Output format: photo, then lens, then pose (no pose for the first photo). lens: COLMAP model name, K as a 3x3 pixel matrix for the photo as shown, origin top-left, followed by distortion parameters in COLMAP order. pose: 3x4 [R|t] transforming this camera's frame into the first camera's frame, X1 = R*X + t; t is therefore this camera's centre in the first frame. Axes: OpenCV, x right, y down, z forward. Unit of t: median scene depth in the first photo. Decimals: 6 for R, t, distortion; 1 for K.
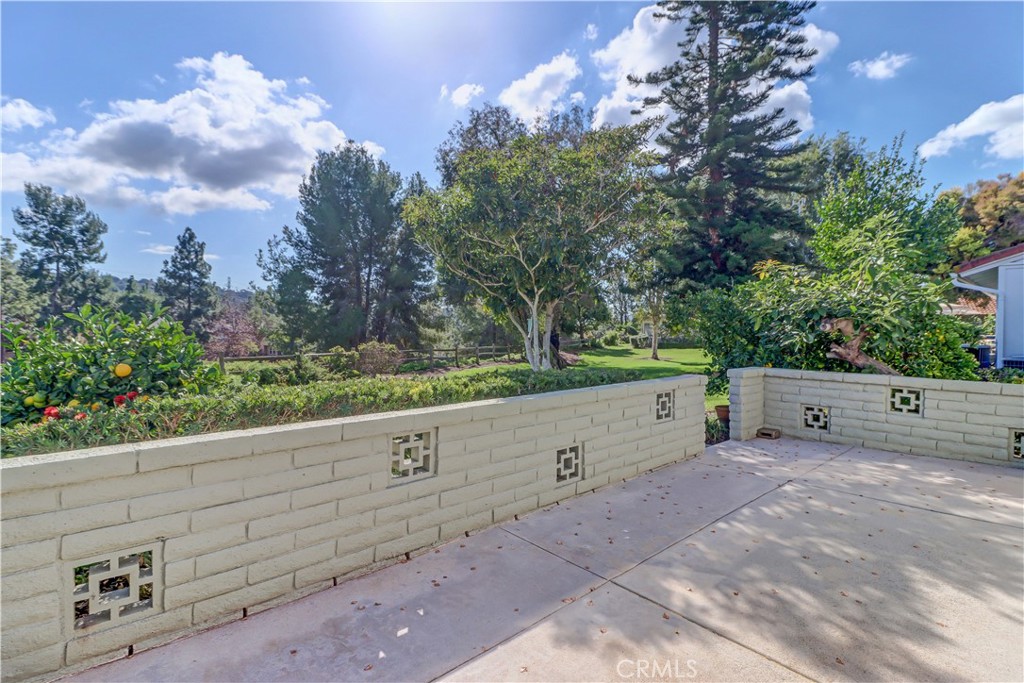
lens RADIAL K [[473.4, 0, 517.8], [0, 473.4, 333.8], [0, 0, 1]] dist [0.015566, -0.011492]
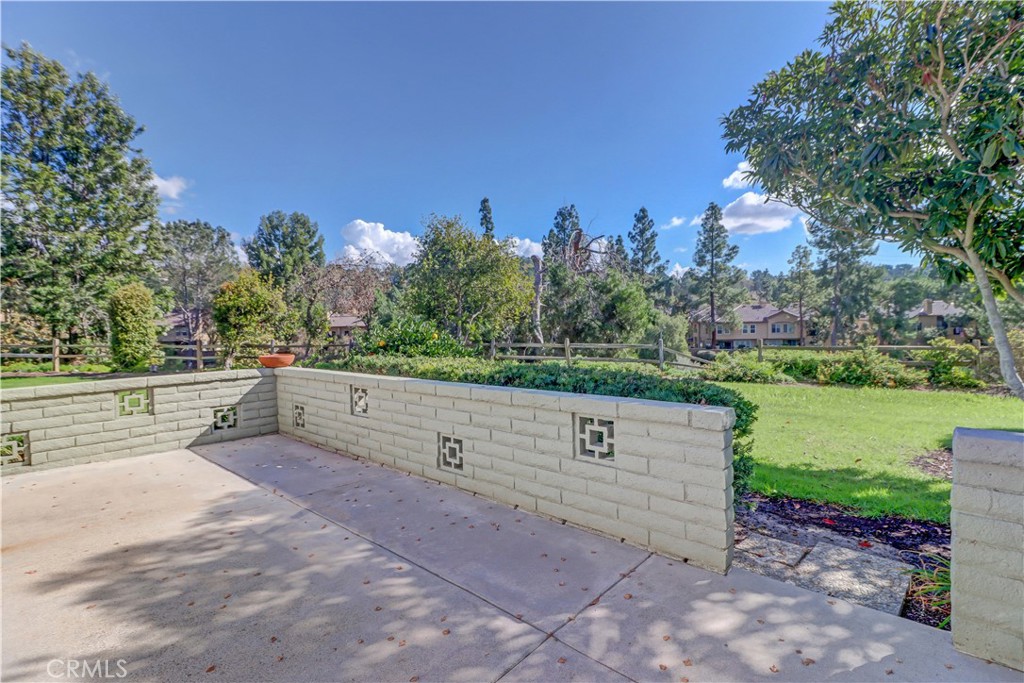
lens RADIAL K [[473.4, 0, 517.8], [0, 473.4, 333.8], [0, 0, 1]] dist [0.015566, -0.011492]
pose [[0.140792, 0.016200, -0.989907, 1.243236], [0.011083, 0.999778, 0.017938, -0.001214], [0.989977, -0.013497, 0.140581, 1.089082]]
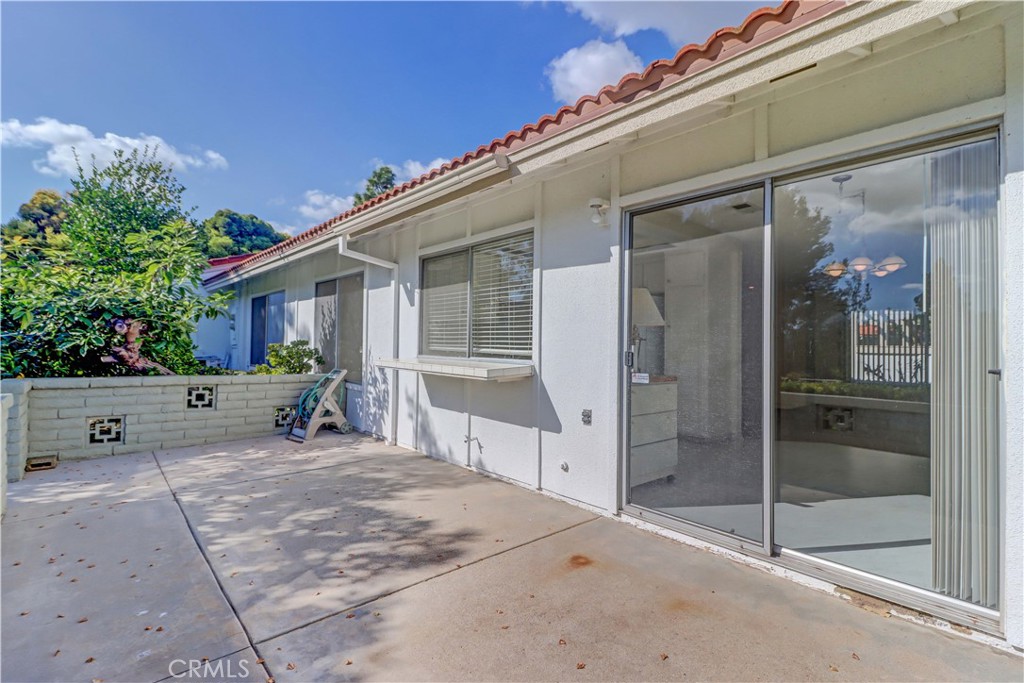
lens RADIAL K [[473.4, 0, 517.8], [0, 473.4, 333.8], [0, 0, 1]] dist [0.015566, -0.011492]
pose [[-0.015612, 0.022564, 0.999623, -0.438608], [-0.008961, 0.999702, -0.022706, 0.019443], [-0.999838, -0.009313, -0.015405, 0.426729]]
